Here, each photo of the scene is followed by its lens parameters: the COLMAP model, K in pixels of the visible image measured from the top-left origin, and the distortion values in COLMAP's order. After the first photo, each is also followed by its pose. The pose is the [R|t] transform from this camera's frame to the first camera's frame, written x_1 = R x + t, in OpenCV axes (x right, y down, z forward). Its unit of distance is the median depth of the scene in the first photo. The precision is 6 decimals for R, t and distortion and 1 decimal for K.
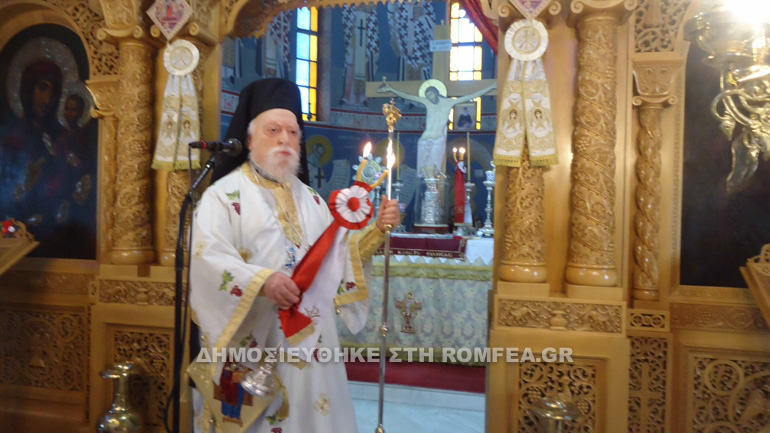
lens RADIAL K [[568.5, 0, 383.1], [0, 568.5, 213.2], [0, 0, 1]] dist [0.005489, -0.003014]
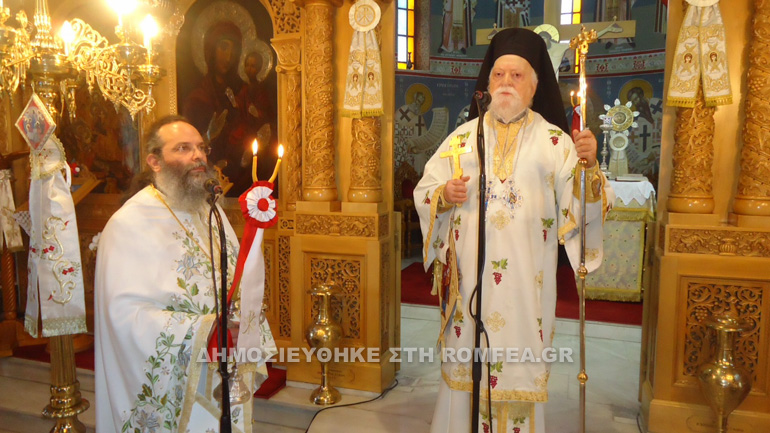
lens RADIAL K [[568.5, 0, 386.0], [0, 568.5, 213.4], [0, 0, 1]] dist [0.005489, -0.003014]
pose [[0.994775, -0.002613, -0.102062, -0.214495], [0.011655, 0.996044, 0.088096, 0.016153], [0.101428, -0.088825, 0.990870, -0.141382]]
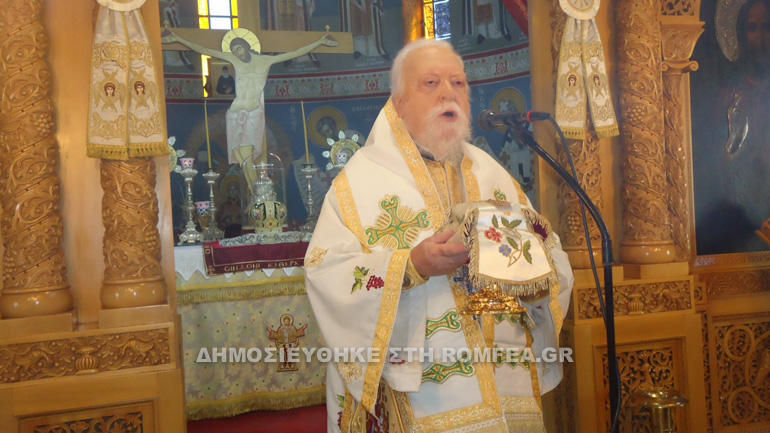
lens RADIAL K [[771.8, 0, 384.3], [0, 771.8, 215.0], [0, 0, 1]] dist [0.100905, 0.000000]
pose [[0.868812, -0.071565, 0.489944, -0.586895], [0.069537, 0.997329, 0.022367, -0.011420], [-0.490236, 0.014637, 0.871467, 0.084405]]
